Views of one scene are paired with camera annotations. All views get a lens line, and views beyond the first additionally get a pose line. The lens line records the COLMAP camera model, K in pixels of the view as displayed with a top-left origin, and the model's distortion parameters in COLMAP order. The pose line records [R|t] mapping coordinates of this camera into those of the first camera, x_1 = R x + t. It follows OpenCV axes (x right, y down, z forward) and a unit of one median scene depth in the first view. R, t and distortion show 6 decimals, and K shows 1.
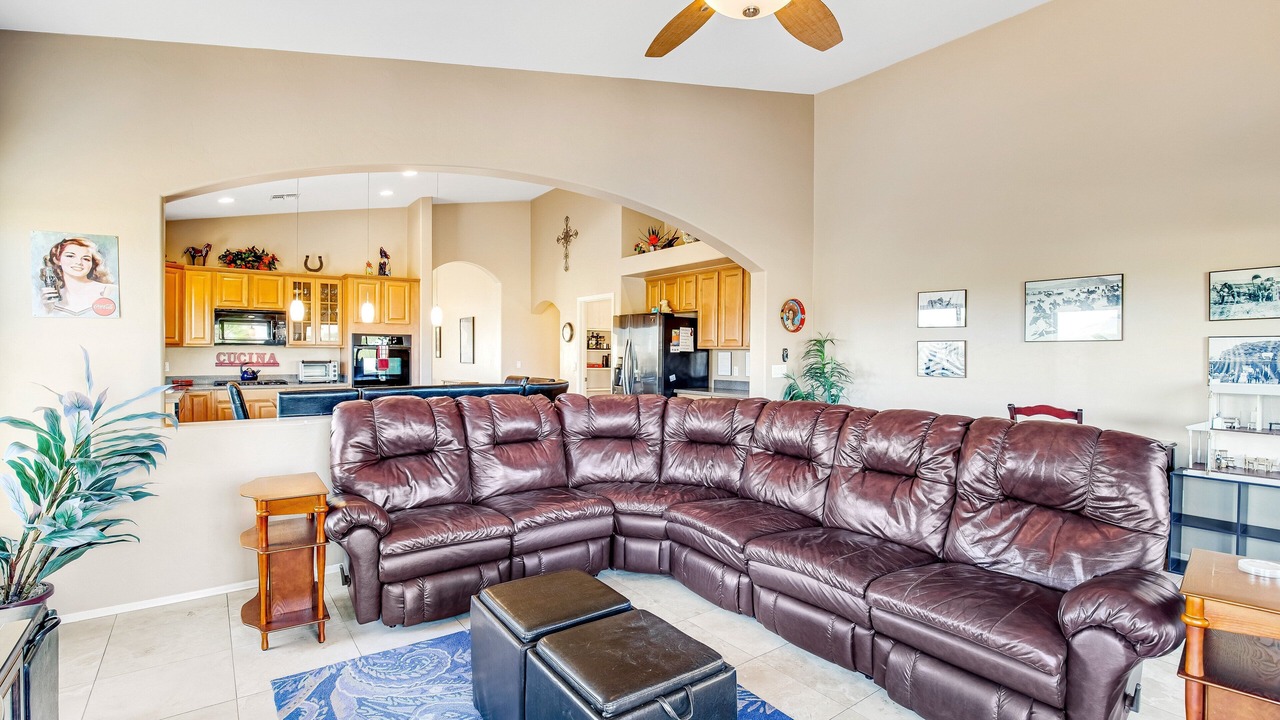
lens RADIAL K [[597.5, 0, 640.0], [0, 597.5, 360.0], [0, 0, 1]] dist [-0.037135, 0.000018]
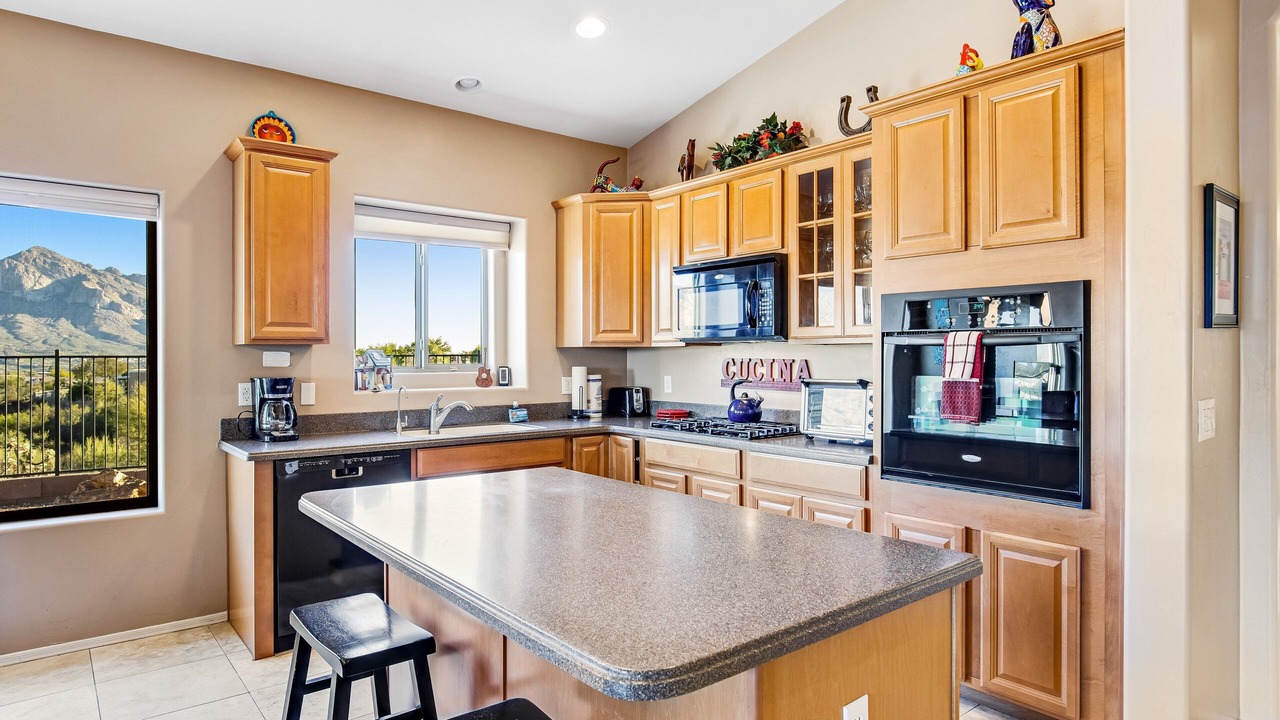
lens RADIAL K [[732.8, 0, 640.0], [0, 732.8, 360.0], [0, 0, 1]] dist [-0.003808, -0.000290]
pose [[0.040174, -0.003494, -0.999187, -0.111617], [-0.013868, 0.999896, -0.004054, -0.007754], [0.999096, 0.014019, 0.040121, 0.889369]]
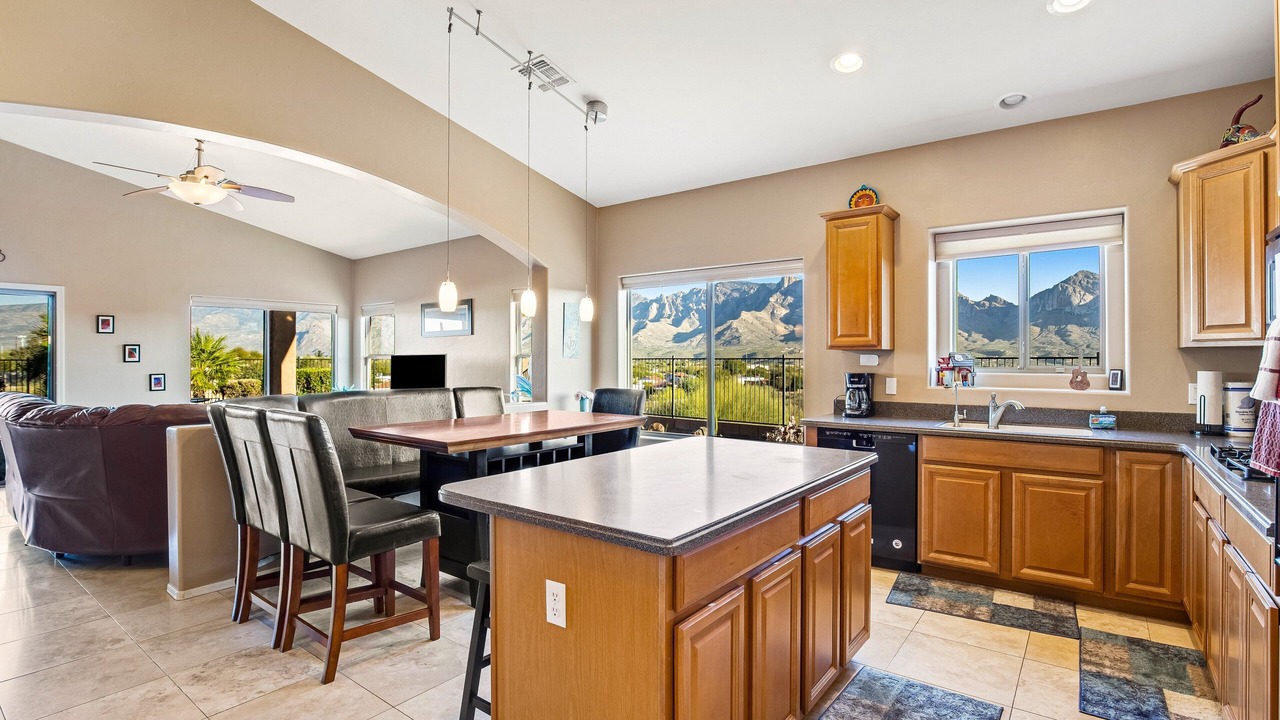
lens RADIAL K [[613.6, 0, 640.0], [0, 613.6, 360.0], [0, 0, 1]] dist [-0.014239, -0.000083]
pose [[-0.961142, -0.007990, -0.275939, -0.249759], [-0.012757, 0.999799, 0.015484, -0.013327], [0.275760, 0.018403, -0.961050, 1.166998]]
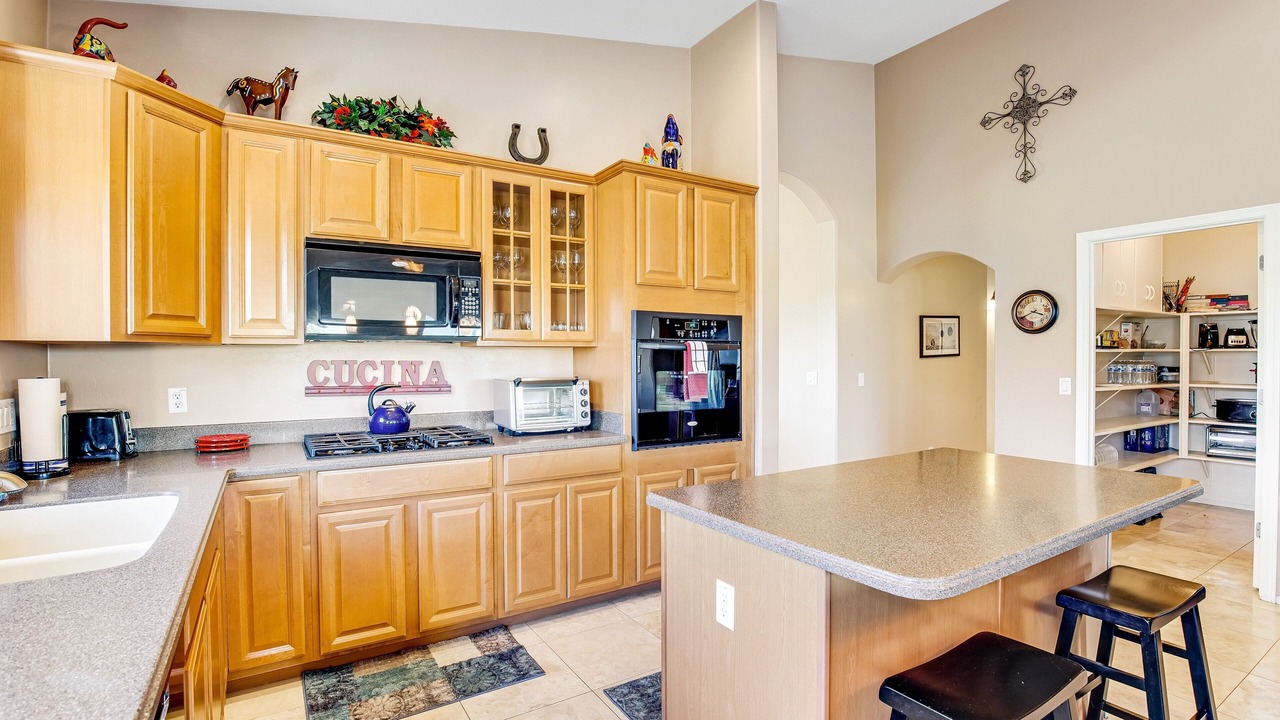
lens RADIAL K [[597.5, 0, 640.0], [0, 597.5, 360.0], [0, 0, 1]] dist [-0.037135, 0.000018]
pose [[0.997300, -0.007640, -0.073033, -0.466639], [0.007185, 0.999953, -0.006493, -0.008713], [0.073080, 0.005951, 0.997308, 0.616087]]
